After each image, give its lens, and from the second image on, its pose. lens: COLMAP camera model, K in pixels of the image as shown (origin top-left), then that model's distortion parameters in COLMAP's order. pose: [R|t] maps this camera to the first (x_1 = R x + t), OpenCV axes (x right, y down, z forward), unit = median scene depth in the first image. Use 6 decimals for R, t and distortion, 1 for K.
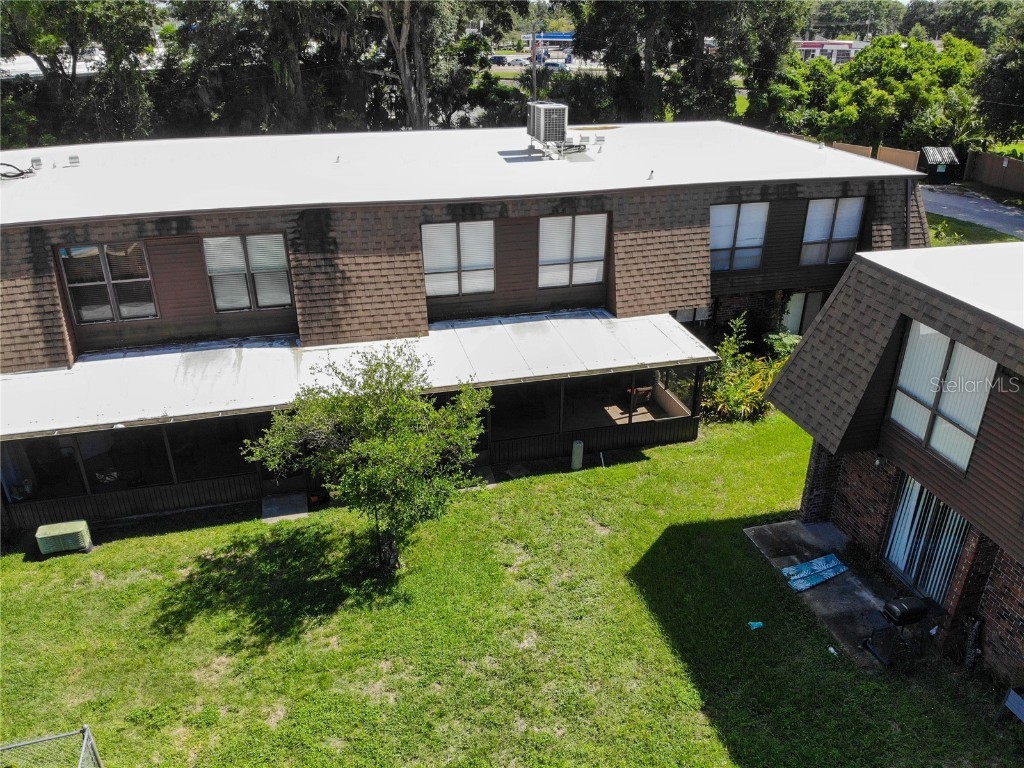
lens RADIAL K [[762.6, 0, 520.1], [0, 762.6, 384.9], [0, 0, 1]] dist [0.078494, -0.212152]
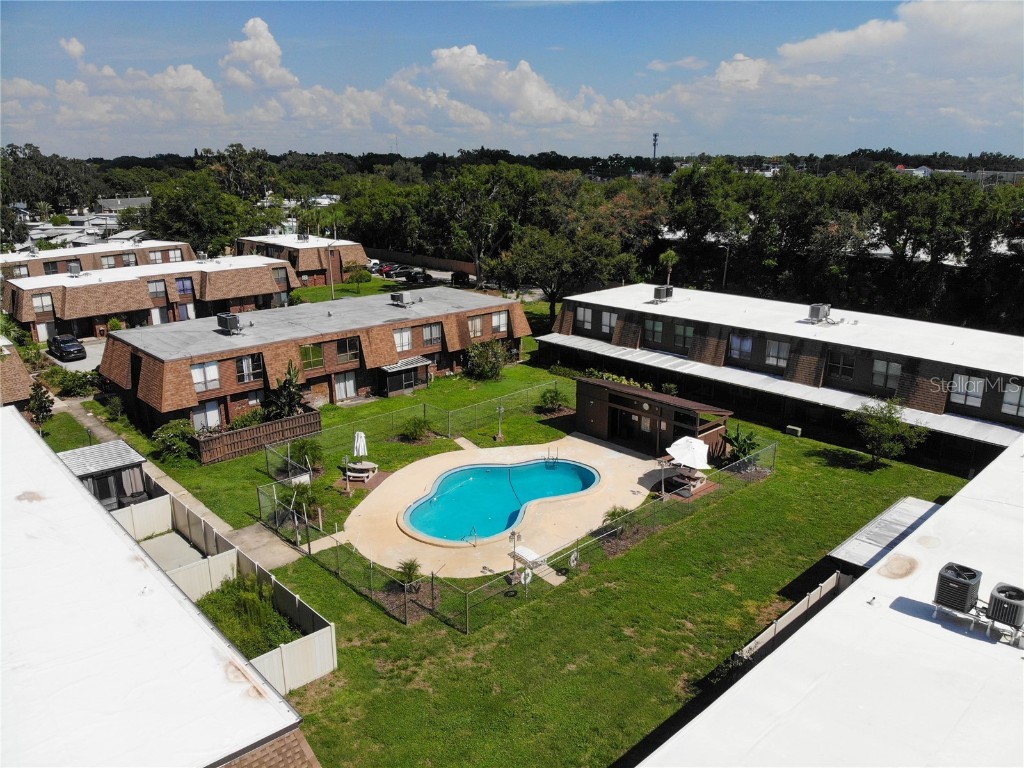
lens RADIAL K [[762.6, 0, 520.1], [0, 762.6, 384.9], [0, 0, 1]] dist [0.078494, -0.212152]
pose [[0.490860, 0.240669, -0.837338, 1.343289], [-0.377678, 0.924870, 0.044427, 0.267796], [0.785122, 0.294437, 0.544877, -1.561720]]
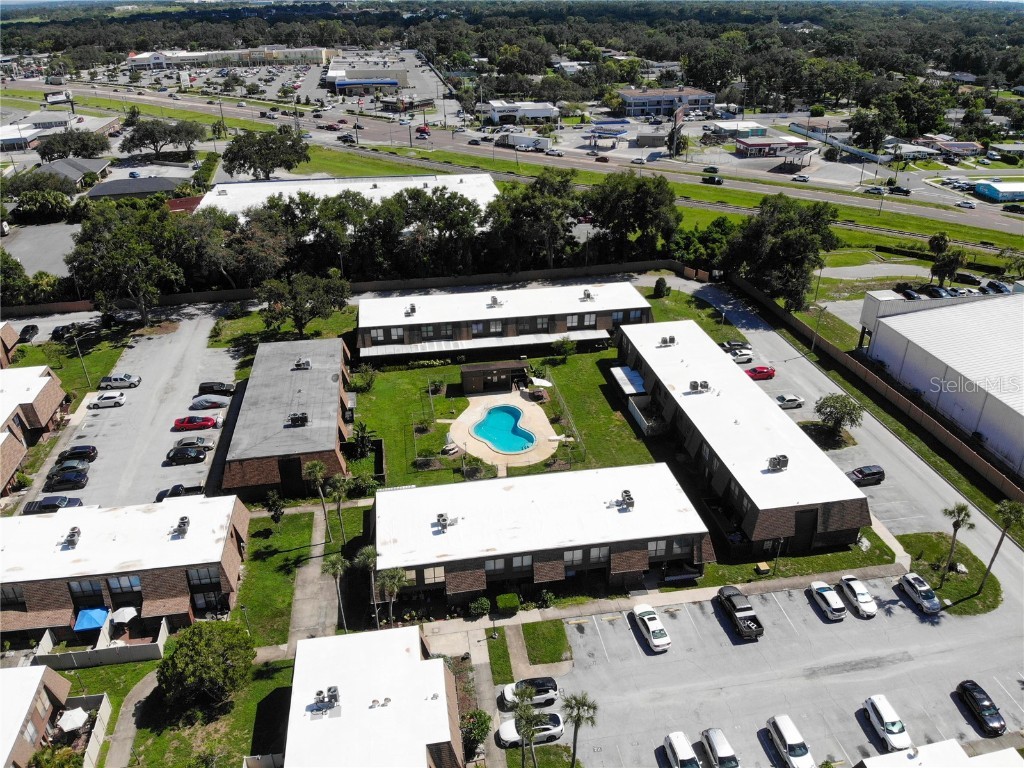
lens RADIAL K [[762.6, 0, 520.1], [0, 762.6, 384.9], [0, 0, 1]] dist [0.078494, -0.212152]
pose [[0.997979, 0.030248, -0.055886, -0.152745], [-0.028216, 0.998925, 0.036783, 0.163065], [0.056938, -0.035132, 0.997759, -5.878984]]
